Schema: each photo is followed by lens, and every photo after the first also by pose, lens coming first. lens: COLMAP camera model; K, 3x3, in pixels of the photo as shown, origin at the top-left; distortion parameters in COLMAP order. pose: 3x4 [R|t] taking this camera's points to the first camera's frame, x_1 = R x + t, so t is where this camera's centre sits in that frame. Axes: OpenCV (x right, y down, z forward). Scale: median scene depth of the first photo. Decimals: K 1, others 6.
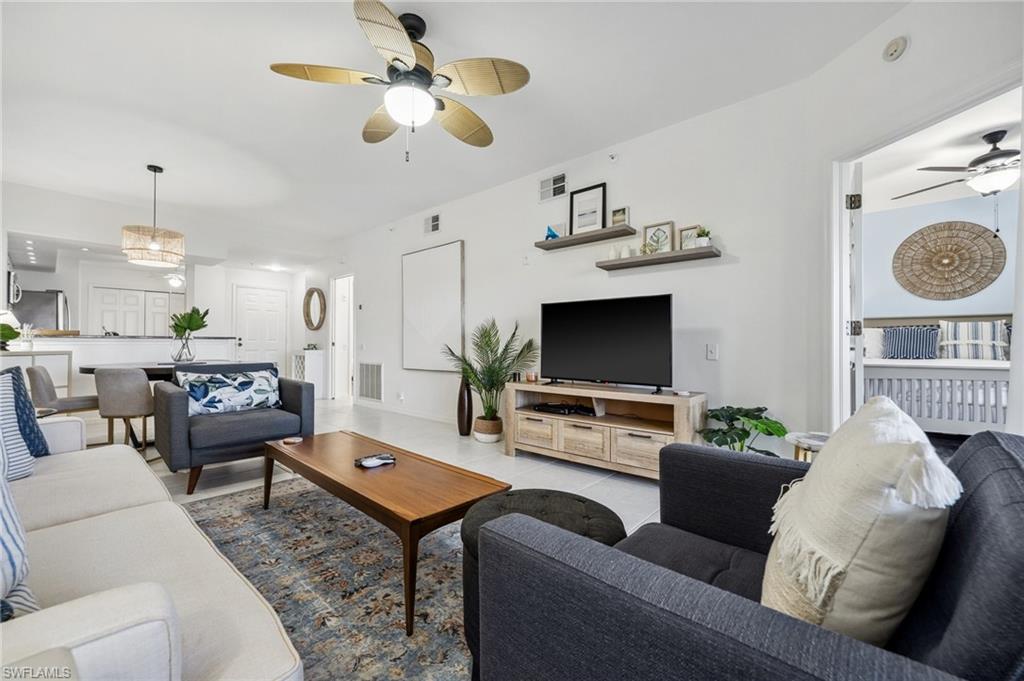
lens RADIAL K [[408.3, 0, 510.7], [0, 408.3, 342.4], [0, 0, 1]] dist [-0.001451, 0.000452]
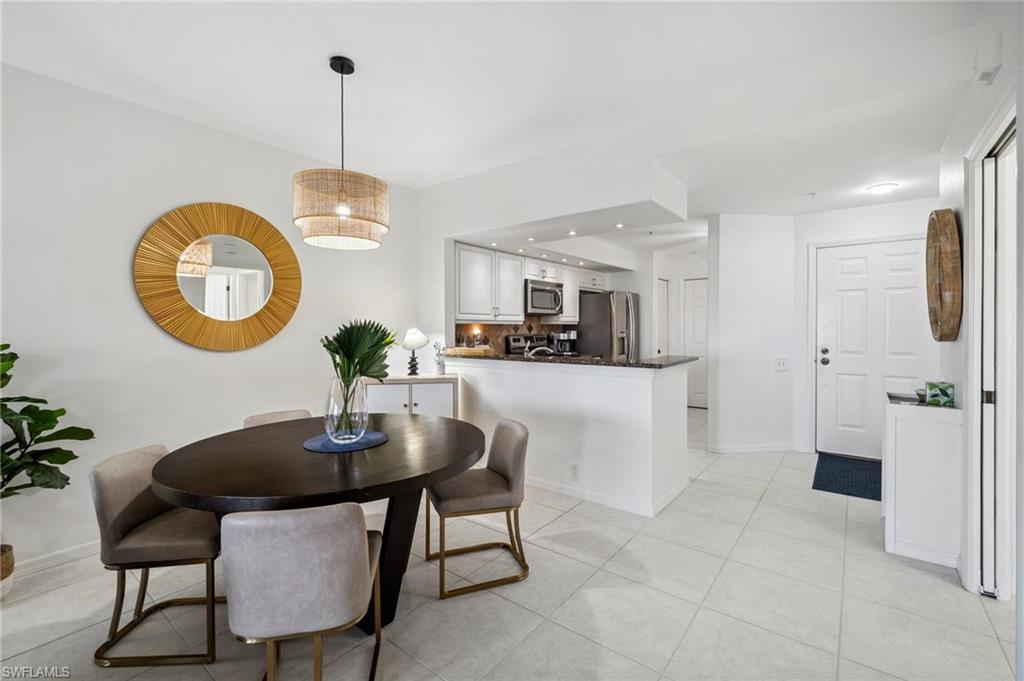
lens RADIAL K [[443.5, 0, 514.5], [0, 443.5, 331.8], [0, 0, 1]] dist [0.000659, 0.000324]
pose [[0.059212, 0.007854, -0.998215, -0.365950], [0.007915, 0.999934, 0.008337, -0.105470], [0.998214, -0.008395, 0.059146, 1.557909]]
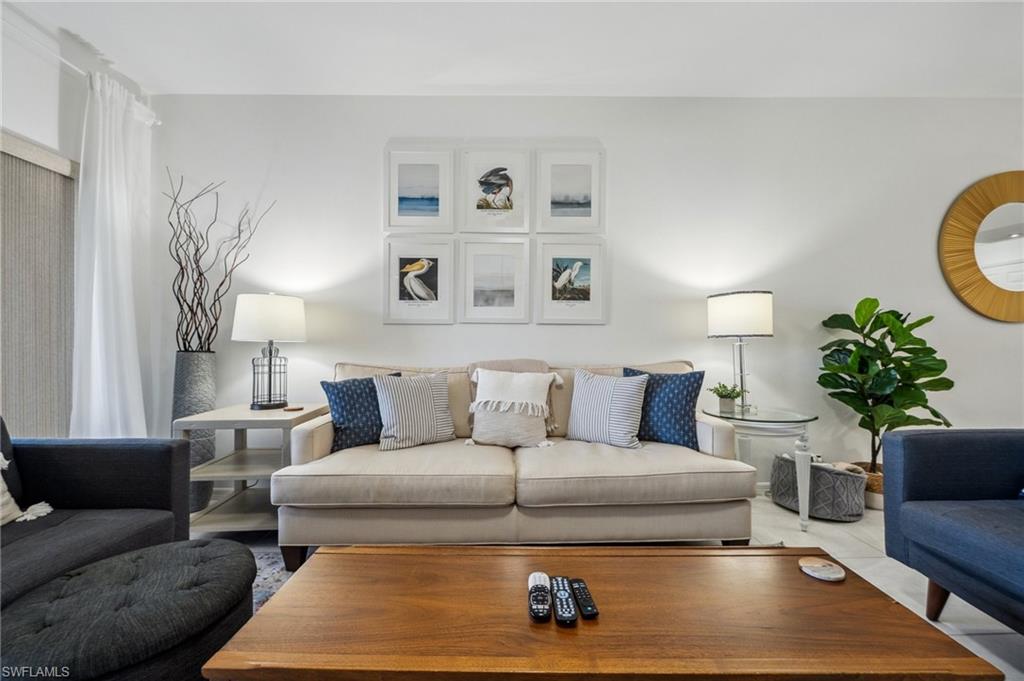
lens RADIAL K [[408.3, 0, 508.6], [0, 408.3, 346.8], [0, 0, 1]] dist [-0.001451, 0.000452]
pose [[-0.742232, 0.004852, -0.670126, 0.026809], [0.004808, 0.999987, 0.001916, -0.011134], [0.670126, -0.001800, -0.742245, 0.879256]]
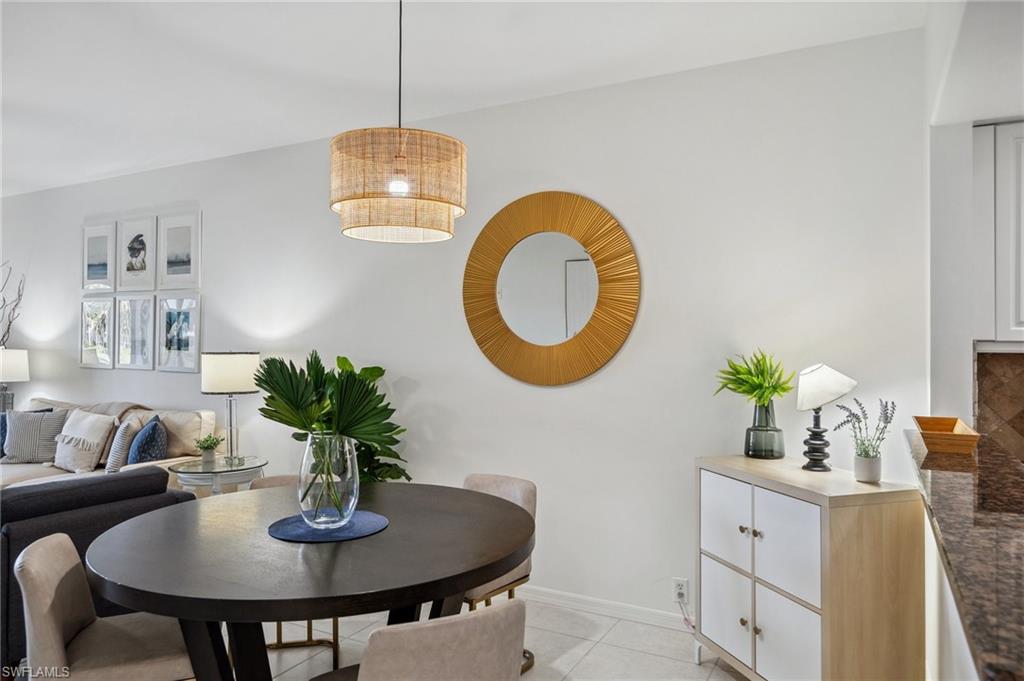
lens RADIAL K [[684.3, 0, 512.9], [0, 684.3, 339.3], [0, 0, 1]] dist [0.002921, -0.002002]
pose [[-0.974405, -0.006753, -0.224699, -1.097285], [-0.005097, 0.999955, -0.007953, -0.128321], [0.224743, -0.006604, -0.974396, 2.104831]]
